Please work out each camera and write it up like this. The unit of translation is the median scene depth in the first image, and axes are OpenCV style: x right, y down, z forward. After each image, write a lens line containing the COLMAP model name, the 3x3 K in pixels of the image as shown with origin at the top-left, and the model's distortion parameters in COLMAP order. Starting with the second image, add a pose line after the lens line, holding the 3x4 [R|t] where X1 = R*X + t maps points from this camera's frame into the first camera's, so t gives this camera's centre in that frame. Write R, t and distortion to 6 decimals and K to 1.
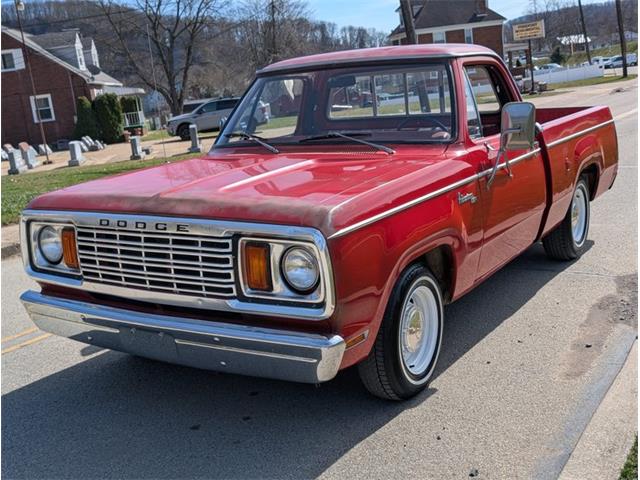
lens RADIAL K [[752.5, 0, 320.0], [0, 752.5, 240.0], [0, 0, 1]] dist [0.129367, -0.366958]
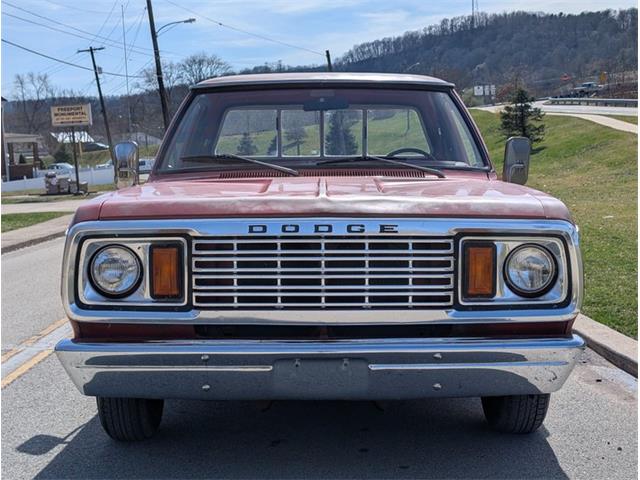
lens RADIAL K [[1024.9, 0, 320.0], [0, 1024.9, 240.0], [0, 0, 1]] dist [0.318898, -2.216637]
pose [[0.835304, 0.025248, 0.549208, -0.875980], [0.062909, 0.987995, -0.141099, 0.154689], [-0.546177, 0.152411, 0.823688, 0.080830]]
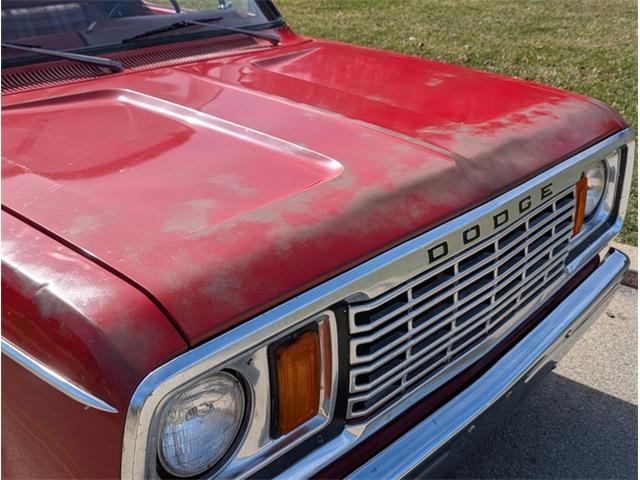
lens RADIAL K [[763.6, 0, 340.3], [0, 763.6, 237.8], [0, 0, 1]] dist [0.145105, -0.413476]
pose [[0.123006, -0.330762, 0.935663, -0.748756], [0.188642, 0.933426, 0.305172, -0.187830], [-0.974312, 0.138967, 0.177213, 1.038893]]
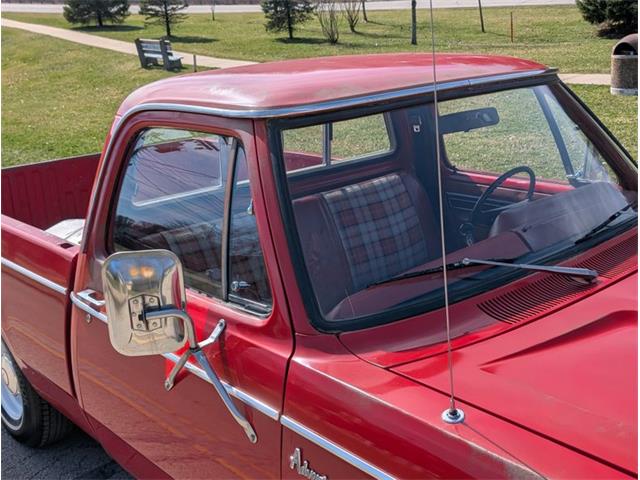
lens RADIAL K [[763.6, 0, 340.3], [0, 763.6, 237.8], [0, 0, 1]] dist [0.145105, -0.413476]
pose [[0.231761, -0.210728, 0.949674, -0.715916], [0.242023, 0.958048, 0.153523, -0.332353], [-0.942185, 0.194262, 0.273039, 1.347854]]
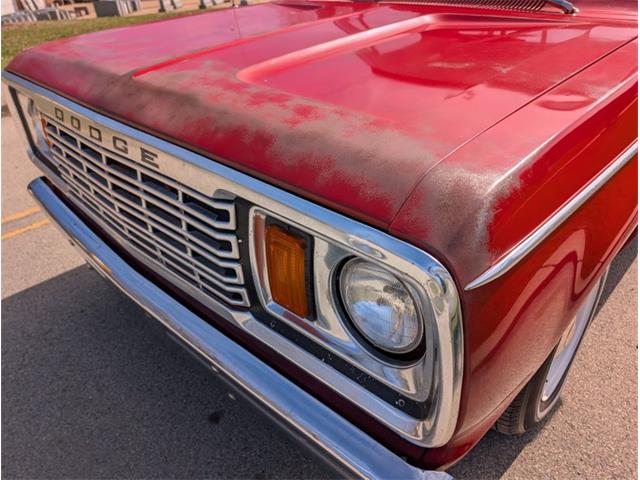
lens RADIAL K [[494.2, 0, 332.3], [0, 494.2, 241.0], [0, 0, 1]] dist [0.009890, 0.002672]
pose [[0.984184, 0.119546, -0.130729, -0.019214], [-0.070883, 0.942068, 0.327848, -0.076577], [0.162348, -0.313396, 0.935642, 0.698198]]
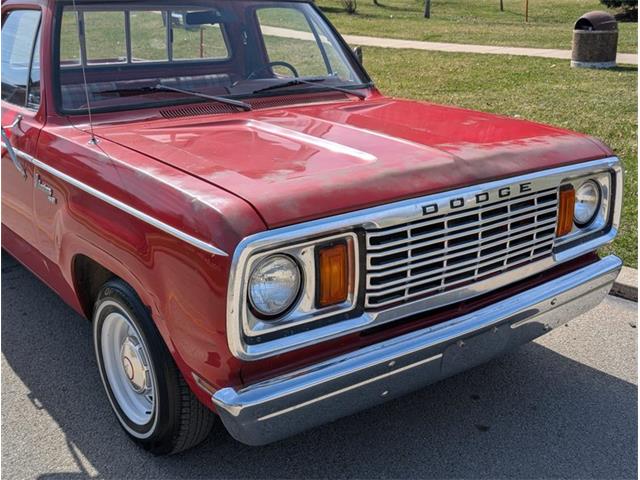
lens RADIAL K [[772.6, 0, 320.0], [0, 772.6, 240.0], [0, 0, 1]] dist [0.147351, -0.375559]
pose [[0.317896, -0.215222, 0.923375, -1.039905], [0.181017, 0.969758, 0.163713, -0.138270], [-0.930685, 0.115103, 0.347241, 0.906179]]
